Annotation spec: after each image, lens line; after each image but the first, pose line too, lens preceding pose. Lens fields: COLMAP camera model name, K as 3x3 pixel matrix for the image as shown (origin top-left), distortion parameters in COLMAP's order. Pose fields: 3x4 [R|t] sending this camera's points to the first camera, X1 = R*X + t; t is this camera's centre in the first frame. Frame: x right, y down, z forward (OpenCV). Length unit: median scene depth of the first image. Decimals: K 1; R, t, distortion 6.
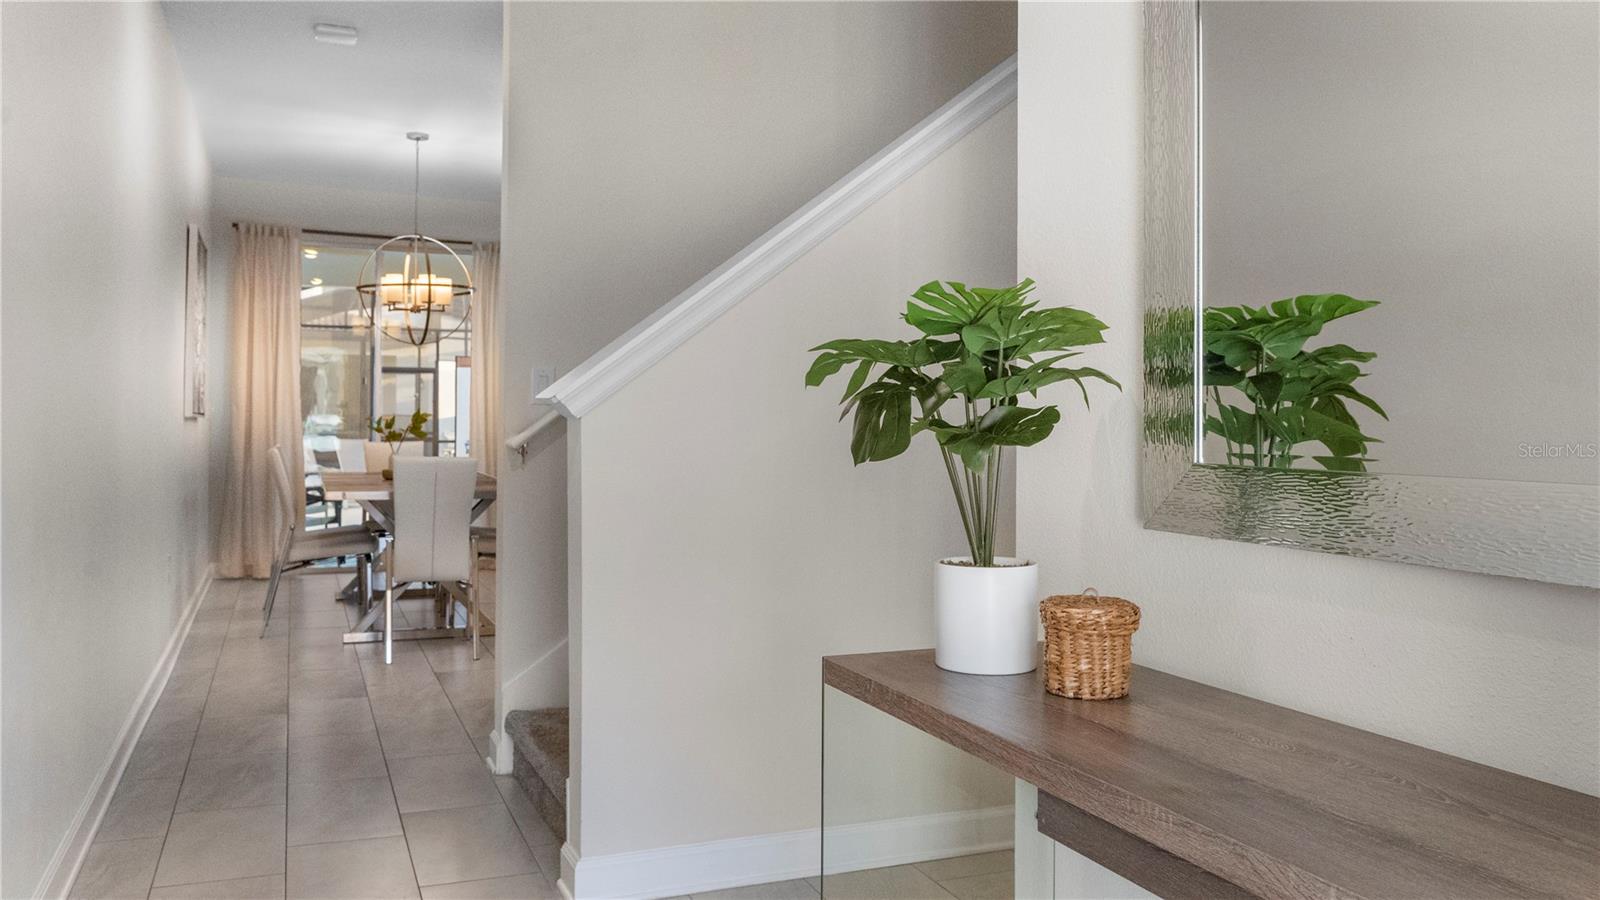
lens RADIAL K [[1219.6, 0, 800.0], [0, 1219.6, 450.0], [0, 0, 1]] dist [0.000387, 0.000369]
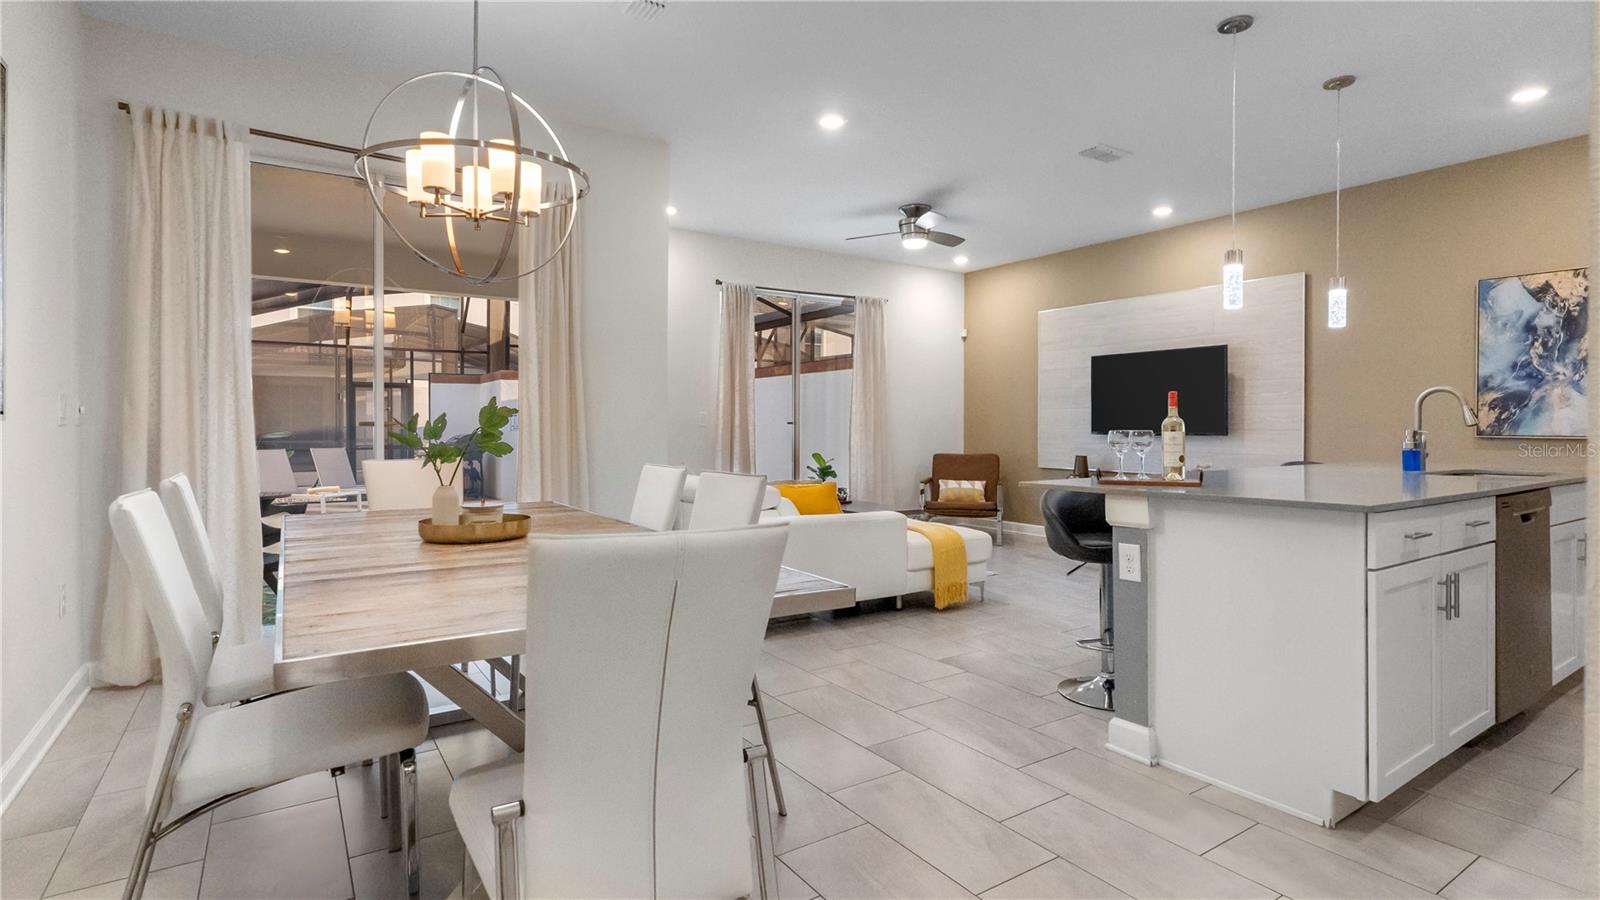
lens RADIAL K [[788.5, 0, 808.3], [0, 788.5, 430.9], [0, 0, 1]] dist [-0.000854, -0.000207]
pose [[0.980474, -0.012682, 0.196237, -0.205395], [0.017211, 0.999623, -0.021390, -0.009155], [-0.195892, 0.024350, 0.980323, 0.545271]]
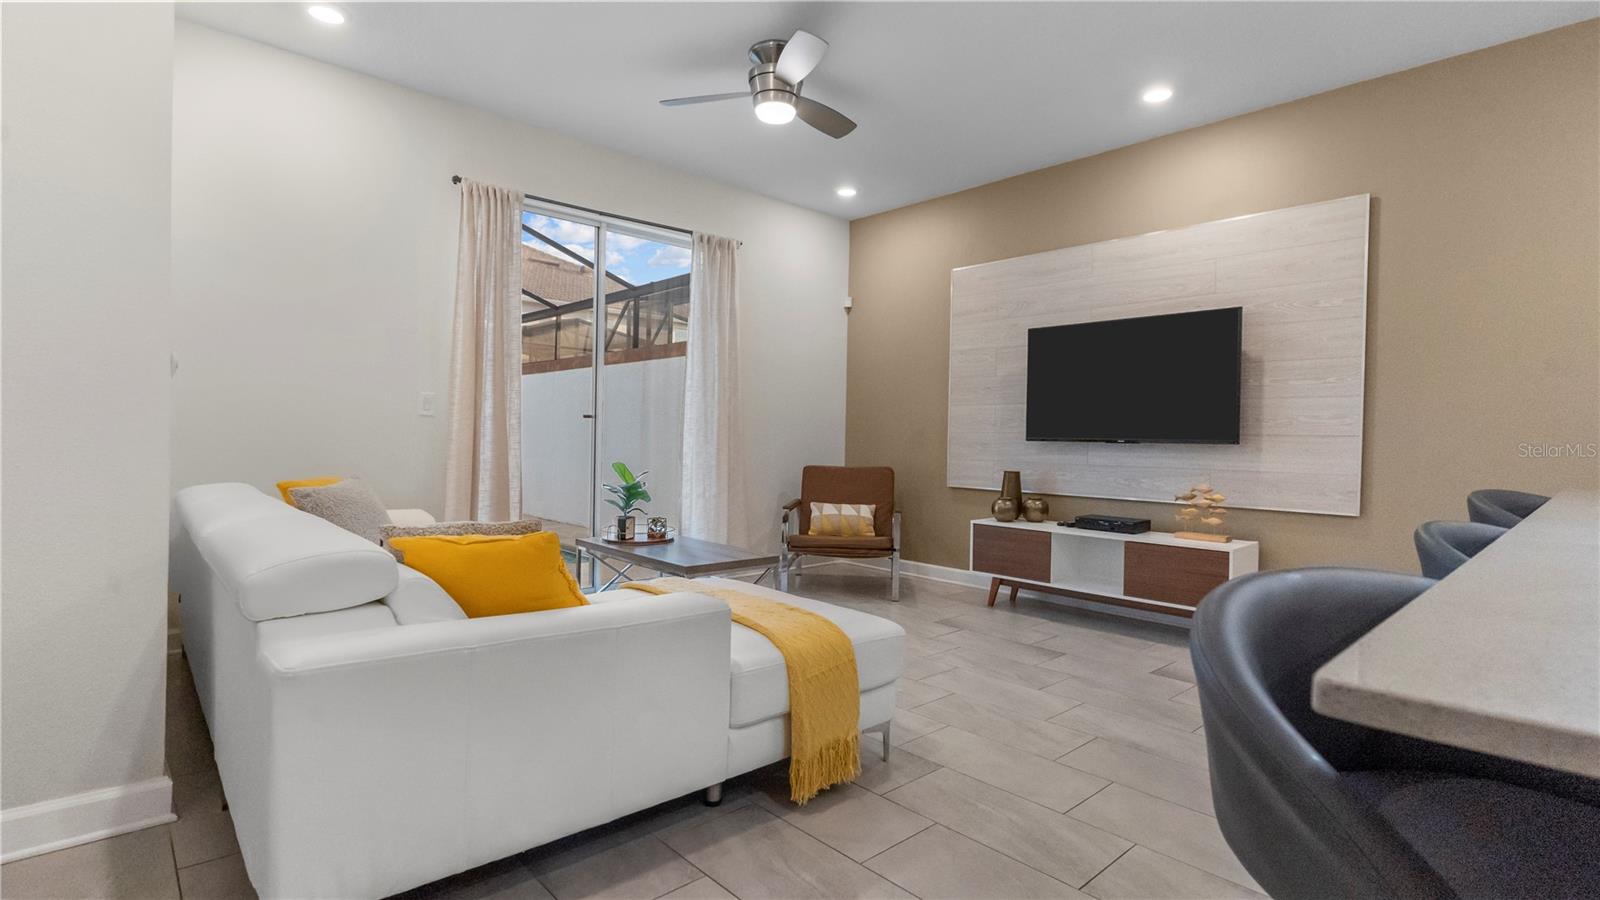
lens RADIAL K [[777.3, 0, 800.0], [0, 777.3, 450.0], [0, 0, 1]] dist [-0.000080, -0.000024]
pose [[0.942082, -0.000110, 0.335381, -0.125506], [0.003505, 0.999949, -0.009517, -0.007203], [-0.335363, 0.010141, 0.942034, 0.750022]]
